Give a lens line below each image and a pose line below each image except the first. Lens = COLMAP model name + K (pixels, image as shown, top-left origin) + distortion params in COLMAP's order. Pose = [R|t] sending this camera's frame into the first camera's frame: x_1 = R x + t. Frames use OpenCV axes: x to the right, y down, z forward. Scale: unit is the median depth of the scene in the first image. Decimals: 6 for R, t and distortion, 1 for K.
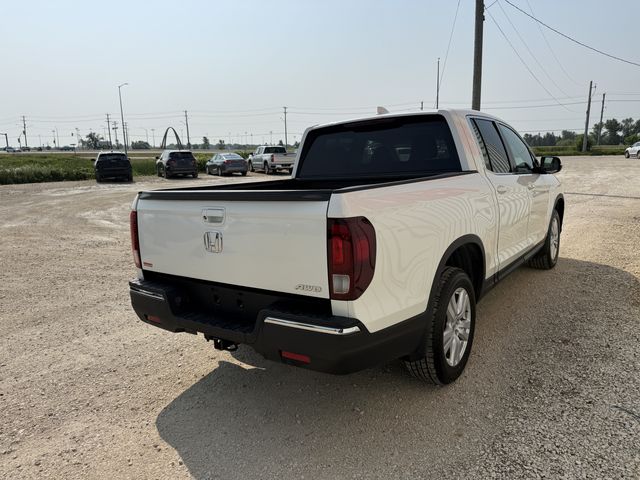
lens RADIAL K [[451.6, 0, 318.8], [0, 451.6, 240.8], [0, 0, 1]] dist [0.028009, -0.034636]
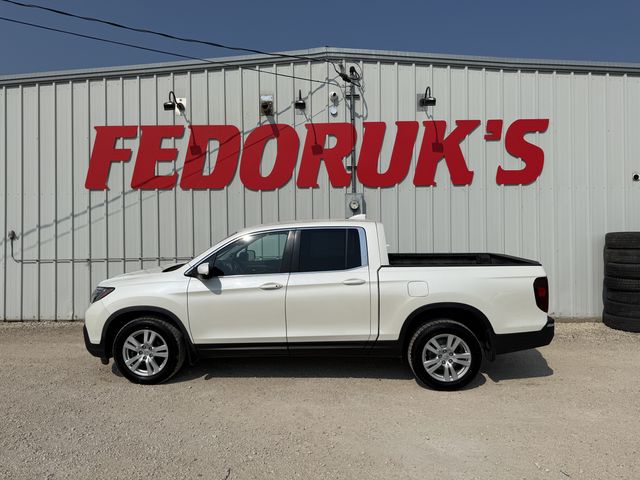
lens RADIAL K [[451.6, 0, 320.9], [0, 451.6, 237.0], [0, 0, 1]] dist [0.028009, -0.034636]
pose [[-0.574194, 0.033631, 0.818028, -1.269818], [0.180919, 0.979668, 0.086715, -0.481785], [-0.798479, 0.197788, -0.568604, 2.521026]]
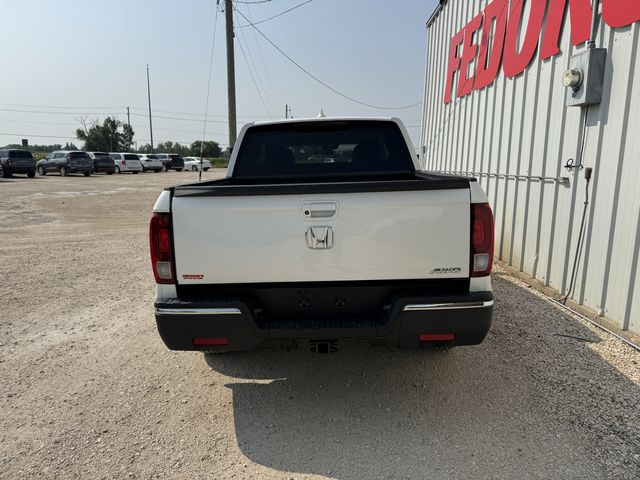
lens RADIAL K [[451.6, 0, 315.5], [0, 451.6, 240.5], [0, 0, 1]] dist [0.028009, -0.034636]
pose [[0.817473, -0.069247, 0.571789, -0.639887], [0.082203, 0.996611, 0.003172, 0.002604], [-0.570071, 0.044410, 0.820395, 0.206764]]
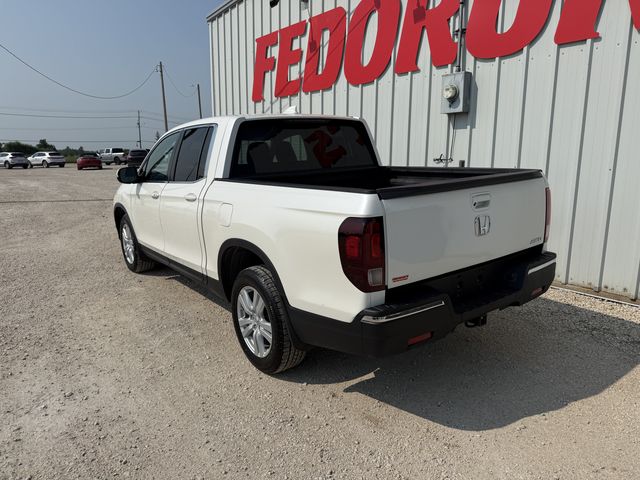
lens RADIAL K [[451.6, 0, 316.5], [0, 451.6, 245.9], [0, 0, 1]] dist [0.028009, -0.034636]
pose [[0.288446, -0.164666, 0.943231, -1.134736], [0.180644, 0.976769, 0.115279, -0.120275], [-0.940301, 0.137137, 0.311491, 0.866951]]
